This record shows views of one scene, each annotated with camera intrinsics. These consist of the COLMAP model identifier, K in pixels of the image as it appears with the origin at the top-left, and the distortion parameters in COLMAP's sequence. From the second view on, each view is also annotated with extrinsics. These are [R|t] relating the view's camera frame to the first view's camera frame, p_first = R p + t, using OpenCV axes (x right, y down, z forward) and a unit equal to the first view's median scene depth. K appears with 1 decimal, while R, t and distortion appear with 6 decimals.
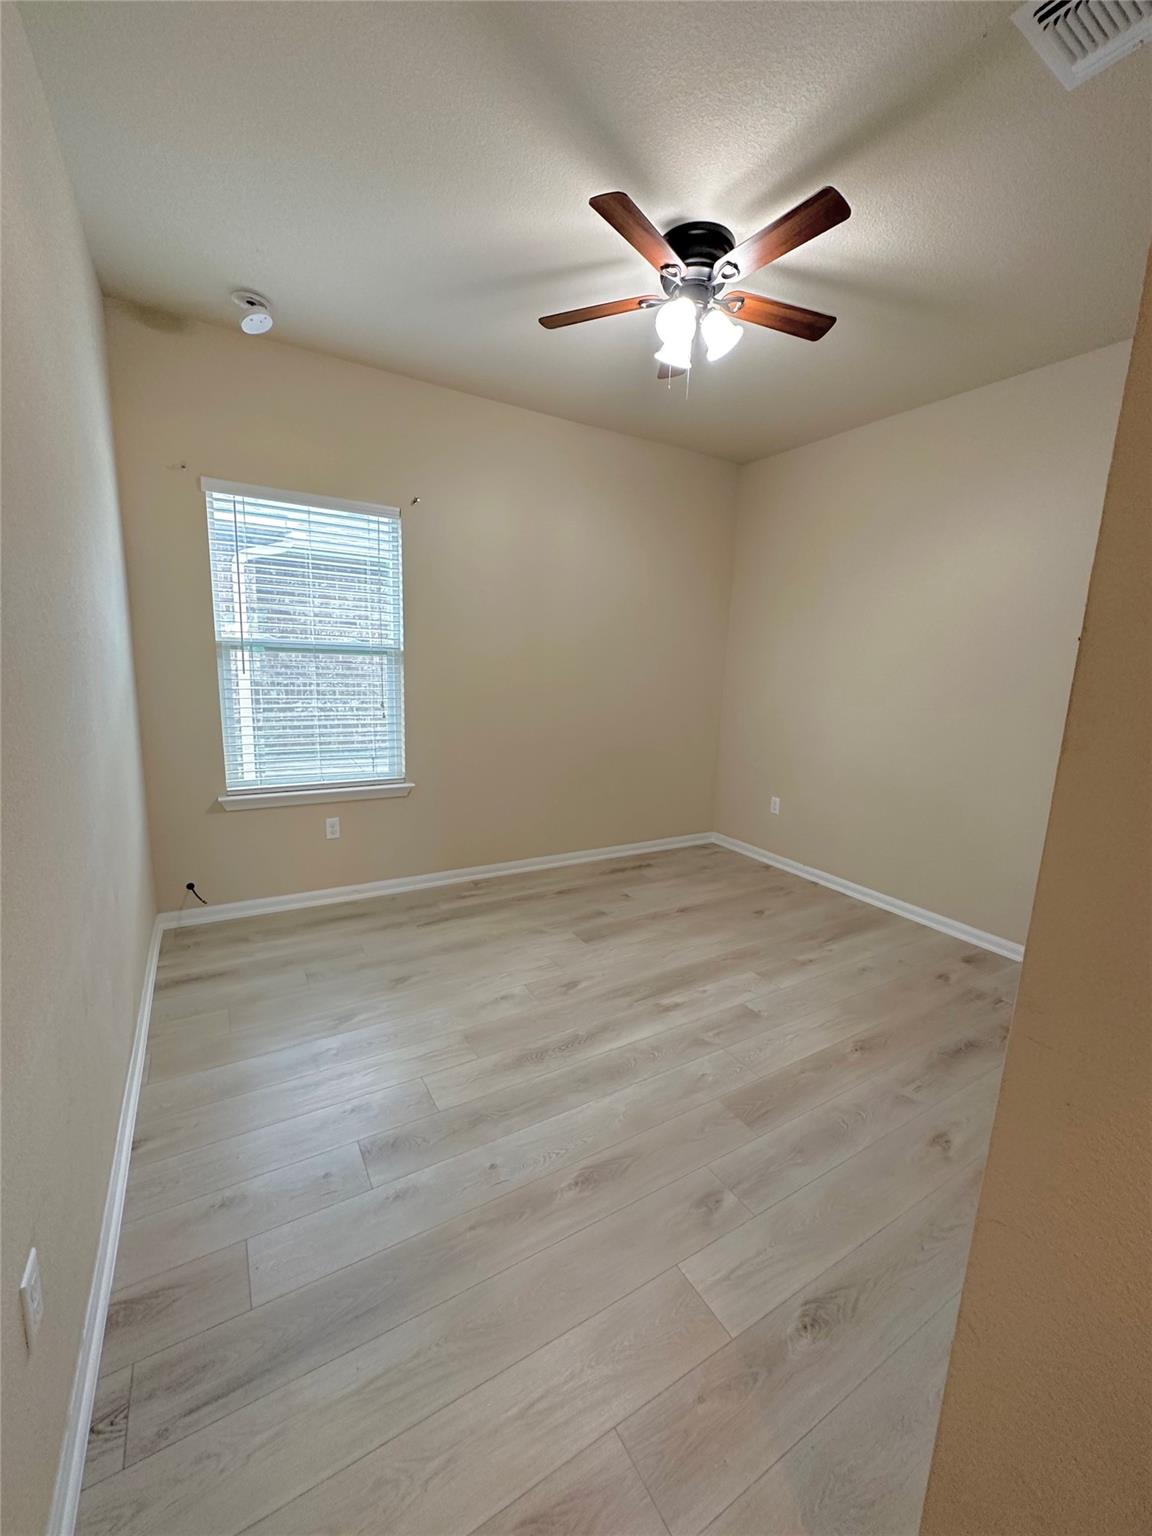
lens RADIAL K [[618.6, 0, 571.4], [0, 618.6, 767.2], [0, 0, 1]] dist [0.000702, 0.000246]
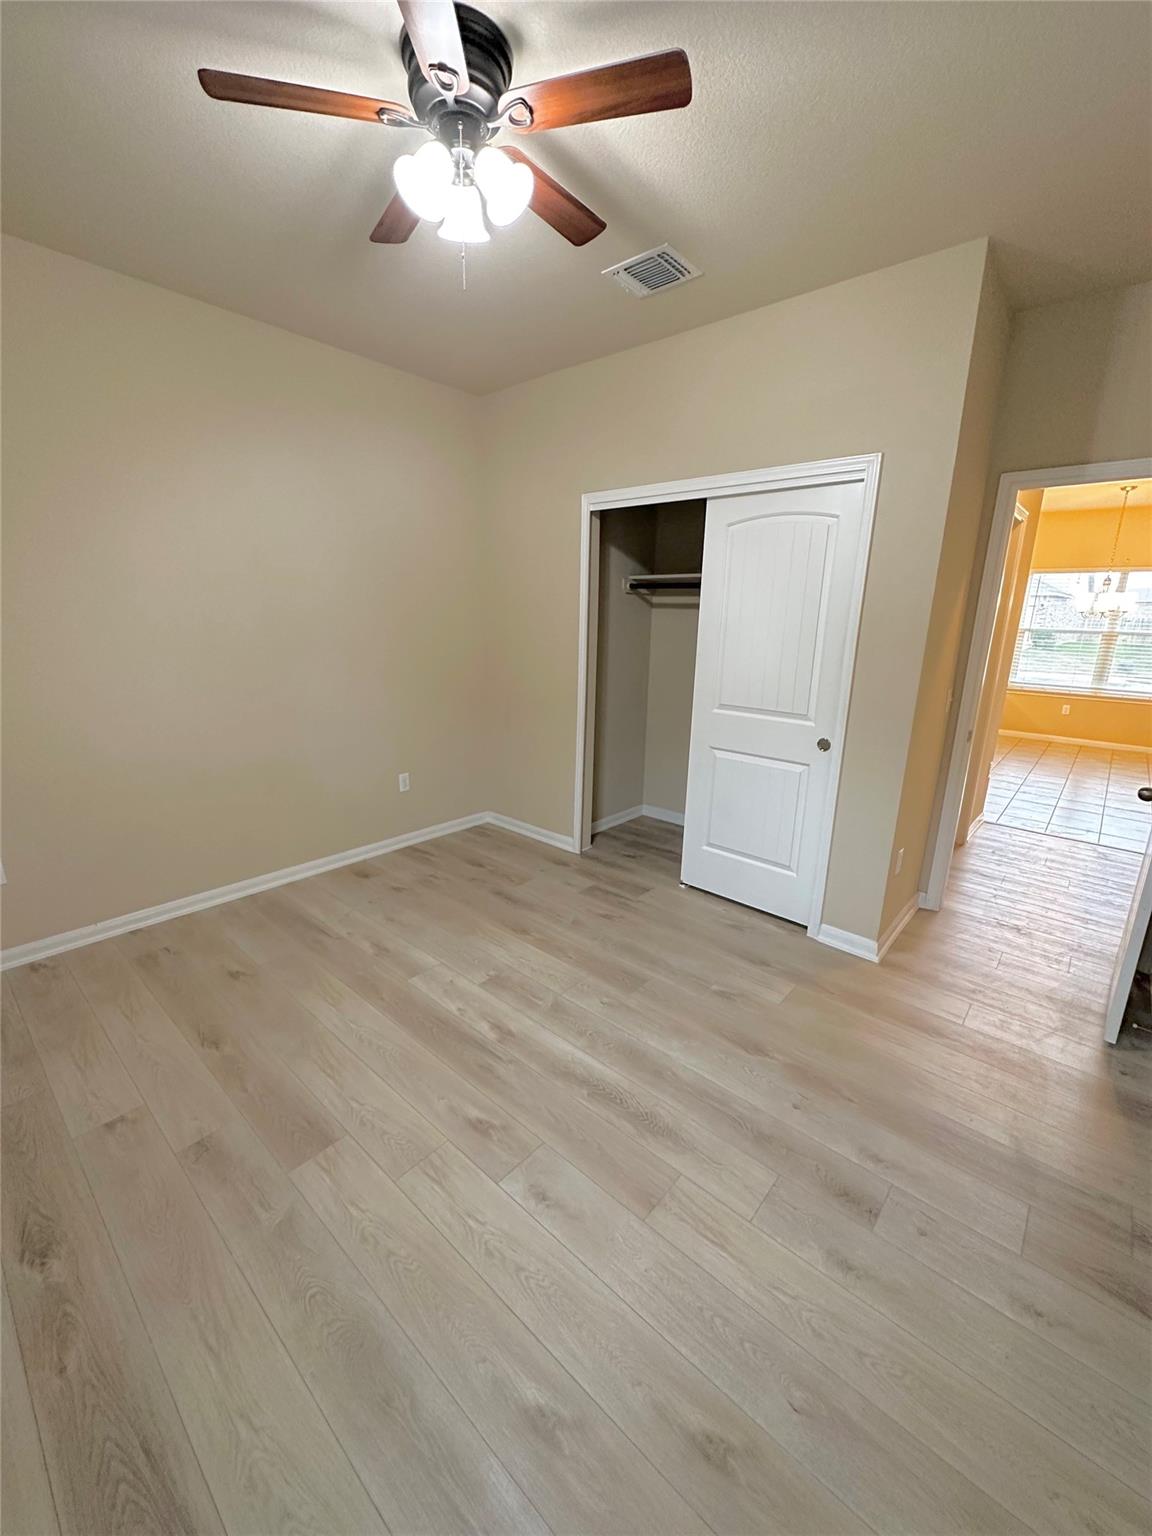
lens RADIAL K [[618.6, 0, 586.4], [0, 618.6, 764.8], [0, 0, 1]] dist [0.000702, 0.000246]
pose [[-0.328305, -0.269679, 0.905256, -0.595046], [0.126087, 0.937289, 0.324949, -0.253502], [-0.936119, 0.220823, -0.273713, 1.056595]]
